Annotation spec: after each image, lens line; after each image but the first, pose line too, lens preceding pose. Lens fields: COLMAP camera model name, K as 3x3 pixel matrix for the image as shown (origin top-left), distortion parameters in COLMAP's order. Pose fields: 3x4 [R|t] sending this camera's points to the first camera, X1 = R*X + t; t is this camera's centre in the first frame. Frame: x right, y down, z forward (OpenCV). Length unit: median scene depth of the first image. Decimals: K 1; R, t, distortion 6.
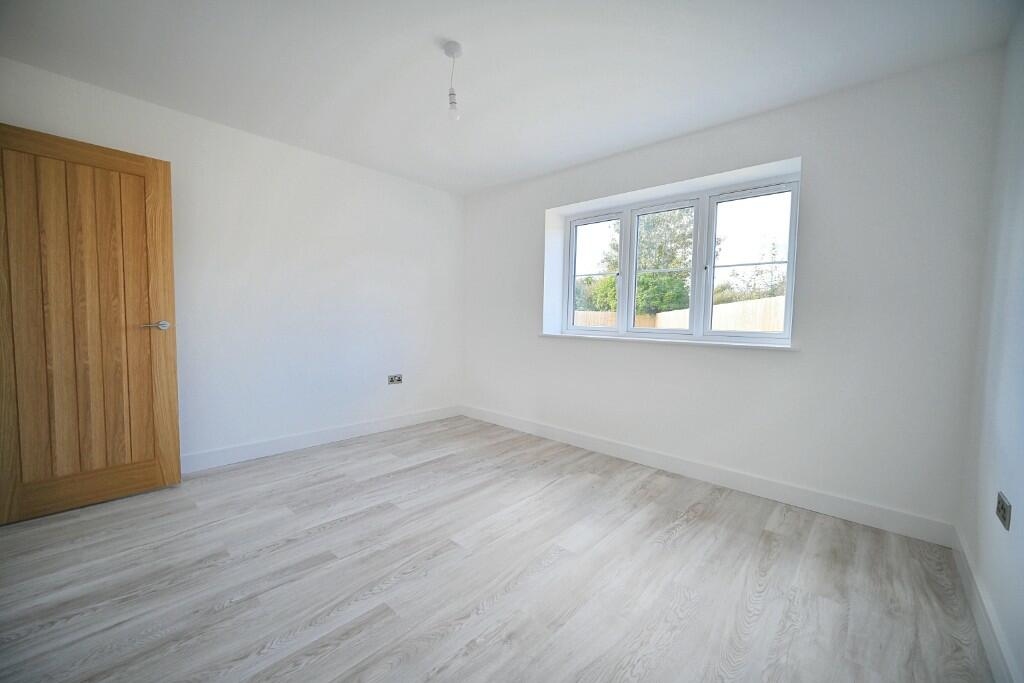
lens RADIAL K [[399.1, 0, 506.8], [0, 399.1, 337.4], [0, 0, 1]] dist [-0.004372, -0.000507]
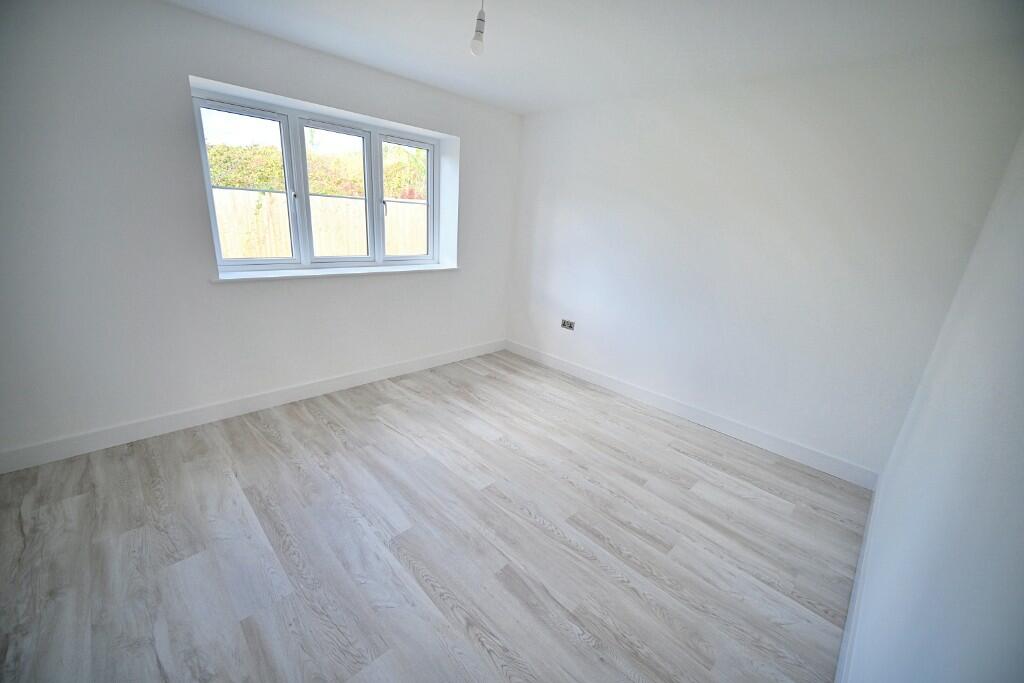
lens RADIAL K [[399.1, 0, 508.8], [0, 399.1, 338.8], [0, 0, 1]] dist [-0.004372, -0.000507]
pose [[0.053500, -0.307999, 0.949881, -0.838697], [-0.013777, 0.950925, 0.309114, -0.192677], [-0.998473, -0.029624, 0.046631, 0.688339]]
